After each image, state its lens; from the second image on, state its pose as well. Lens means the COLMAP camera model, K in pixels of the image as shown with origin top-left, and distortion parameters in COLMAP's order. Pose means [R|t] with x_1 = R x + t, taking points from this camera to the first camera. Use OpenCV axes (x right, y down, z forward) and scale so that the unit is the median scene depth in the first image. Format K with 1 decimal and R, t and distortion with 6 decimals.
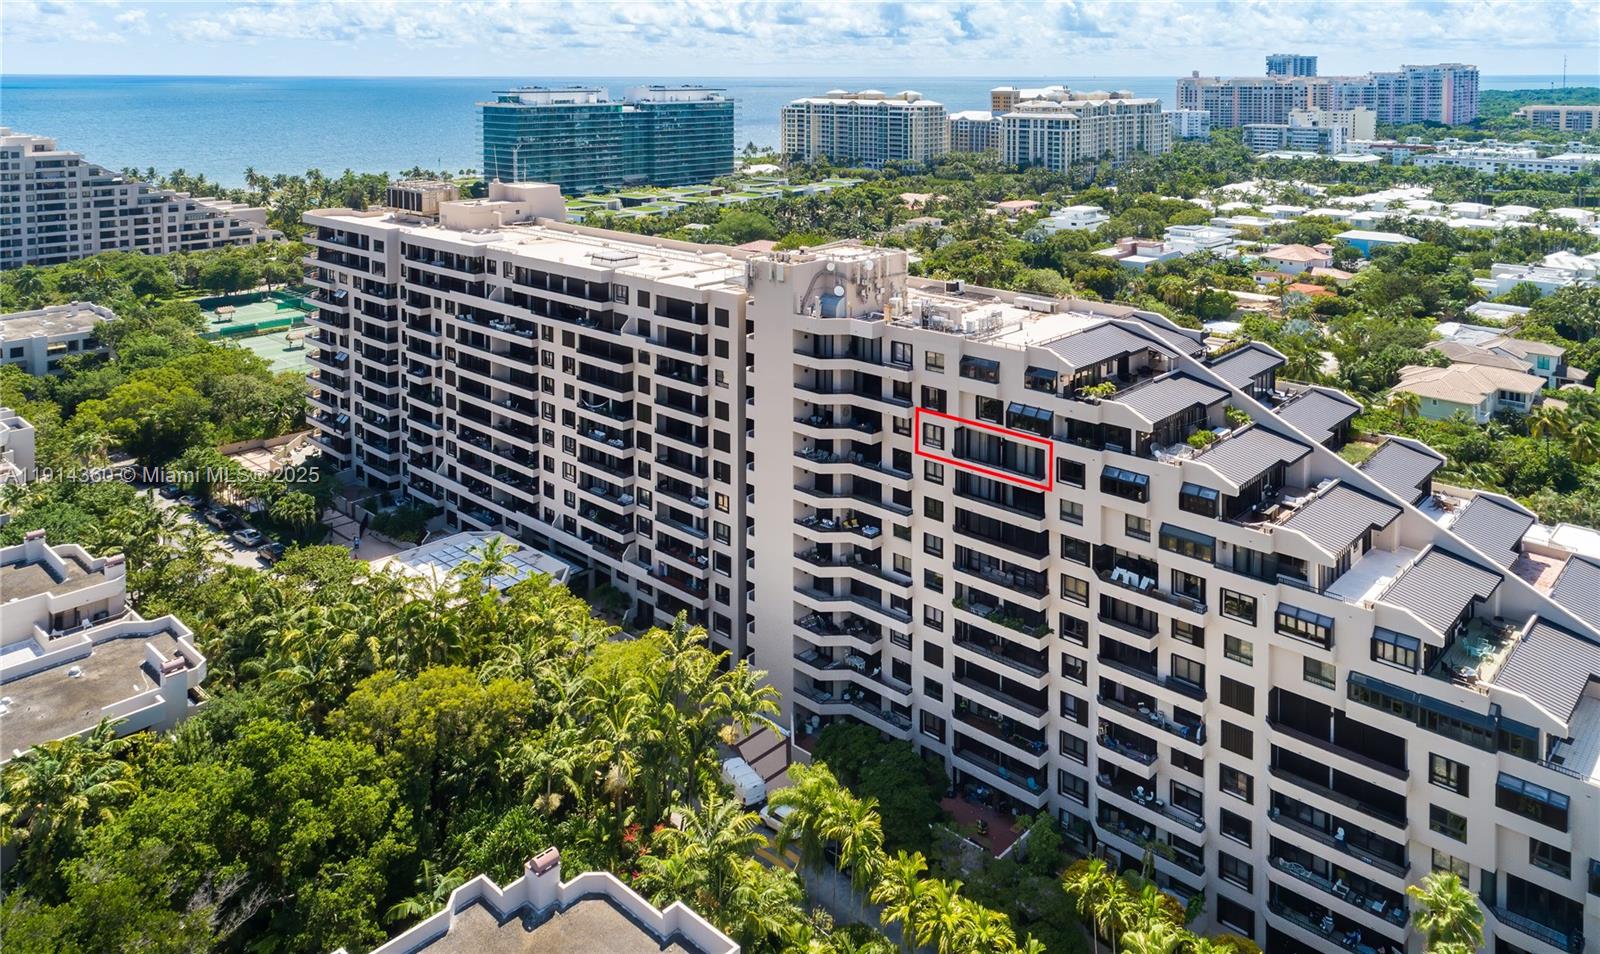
lens RADIAL K [[1107.3, 0, 840.9], [0, 1107.3, 406.0], [0, 0, 1]] dist [0.012719, 0.004289]
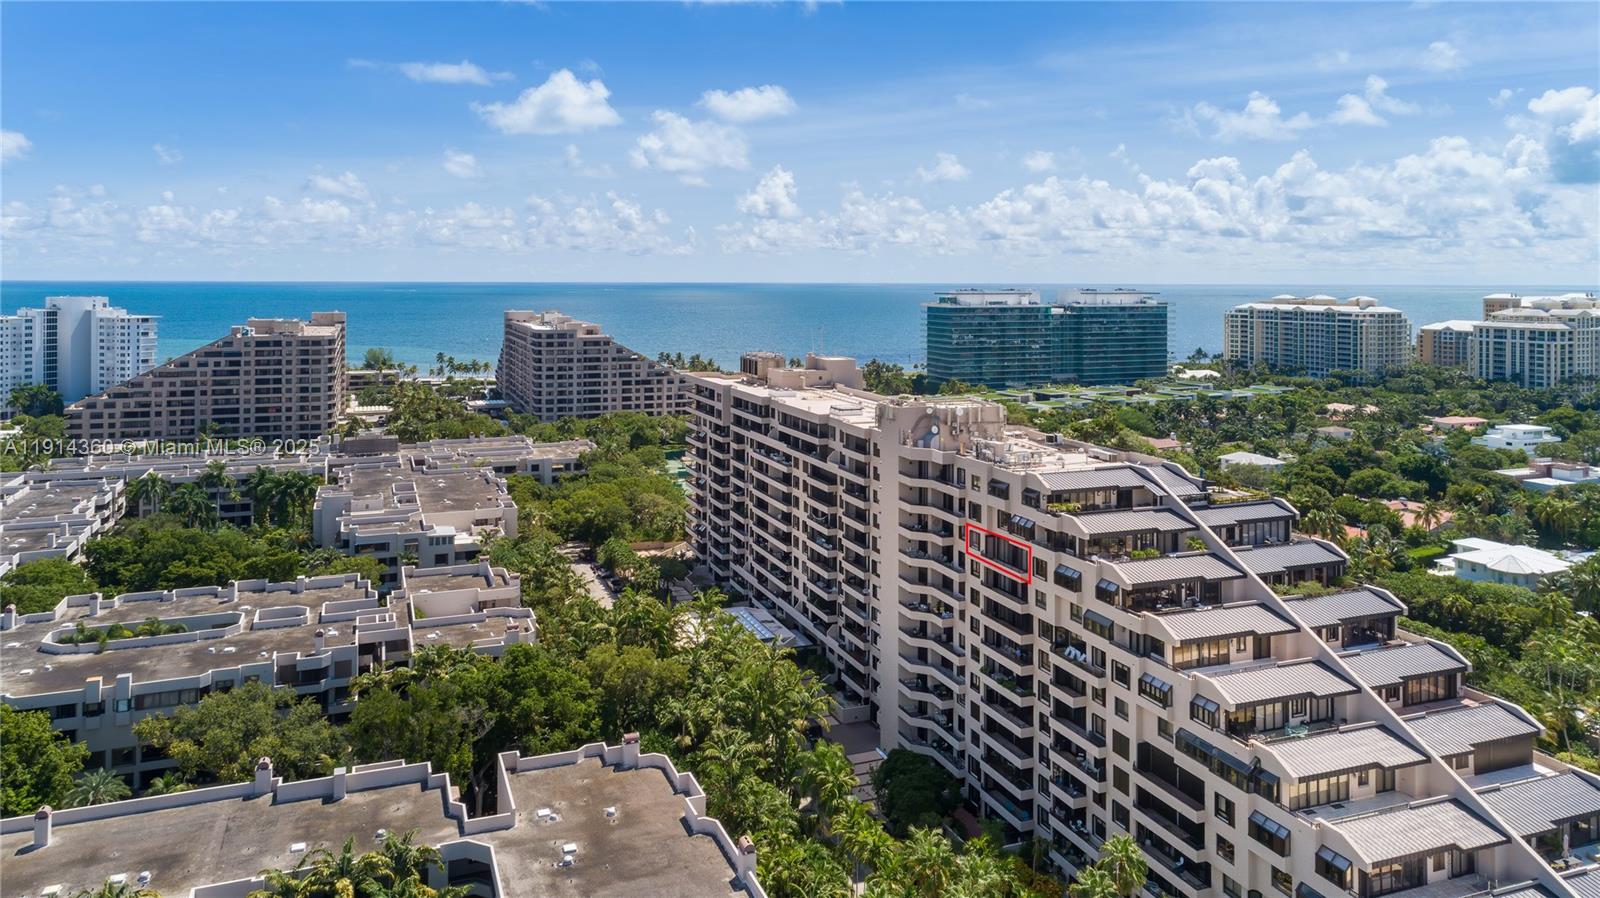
lens RADIAL K [[1046.2, 0, 833.3], [0, 1046.2, 682.1], [0, 0, 1]] dist [0.002441, 0.003385]
pose [[0.903300, 0.156146, -0.399584, 0.262406], [-0.125763, 0.986871, 0.101339, 0.050958], [0.410162, -0.041287, 0.911078, -0.134502]]
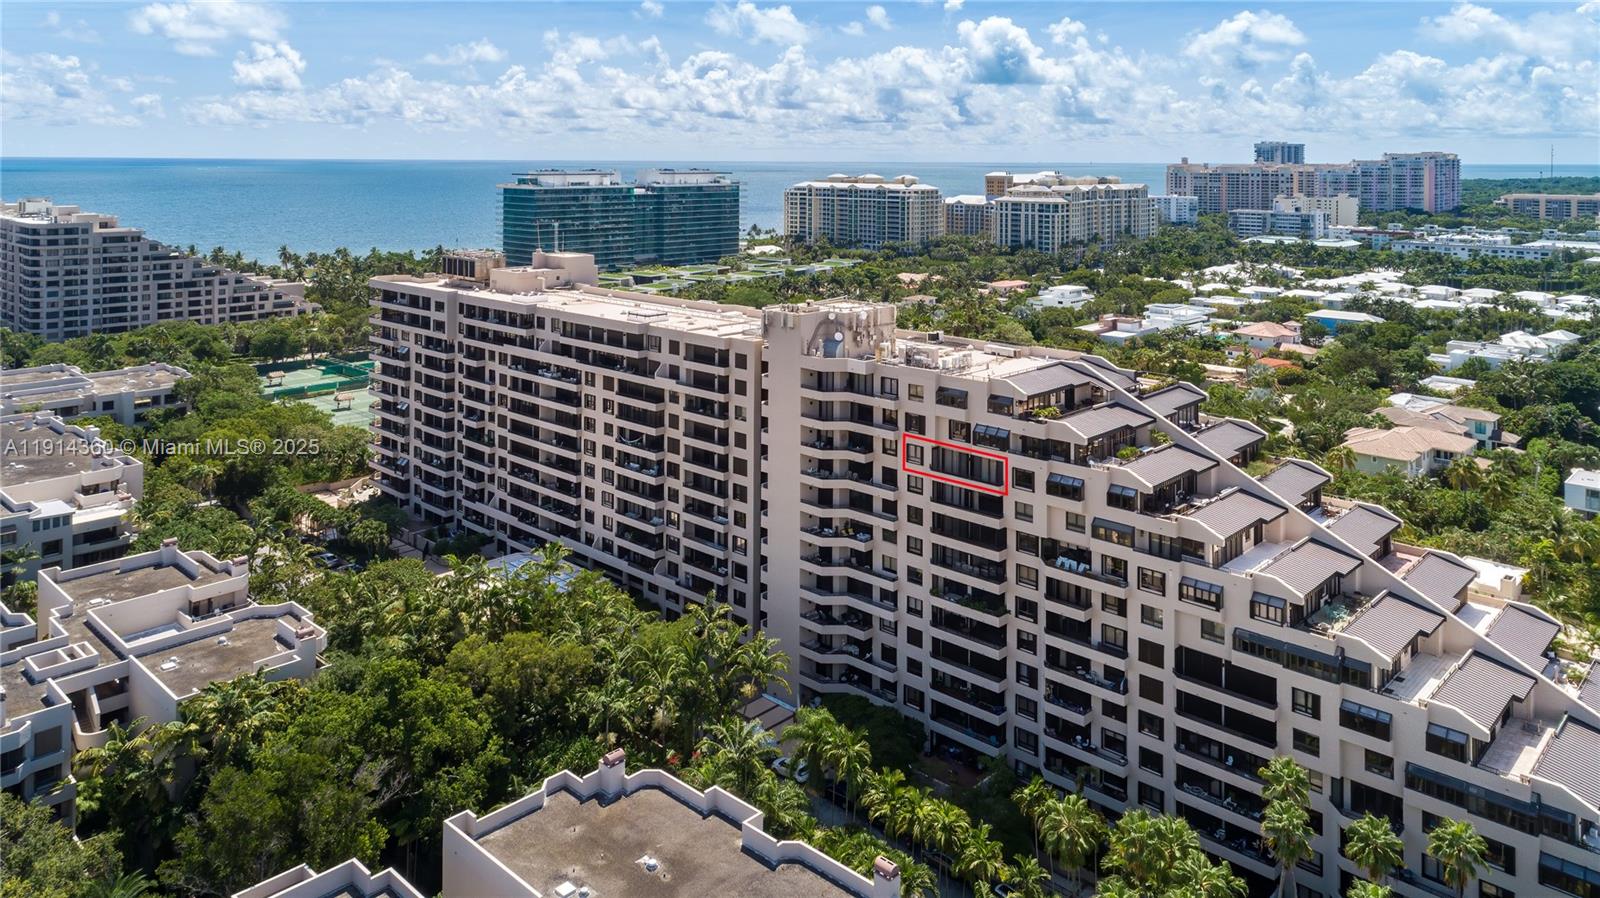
lens RADIAL K [[1073.5, 0, 840.2], [0, 1073.5, 518.7], [0, 0, 1]] dist [0.005093, 0.001944]
pose [[0.999991, 0.004318, 0.000331, 0.000275], [-0.004327, 0.999470, 0.032254, 0.034188], [-0.000191, -0.032255, 0.999480, -0.109036]]
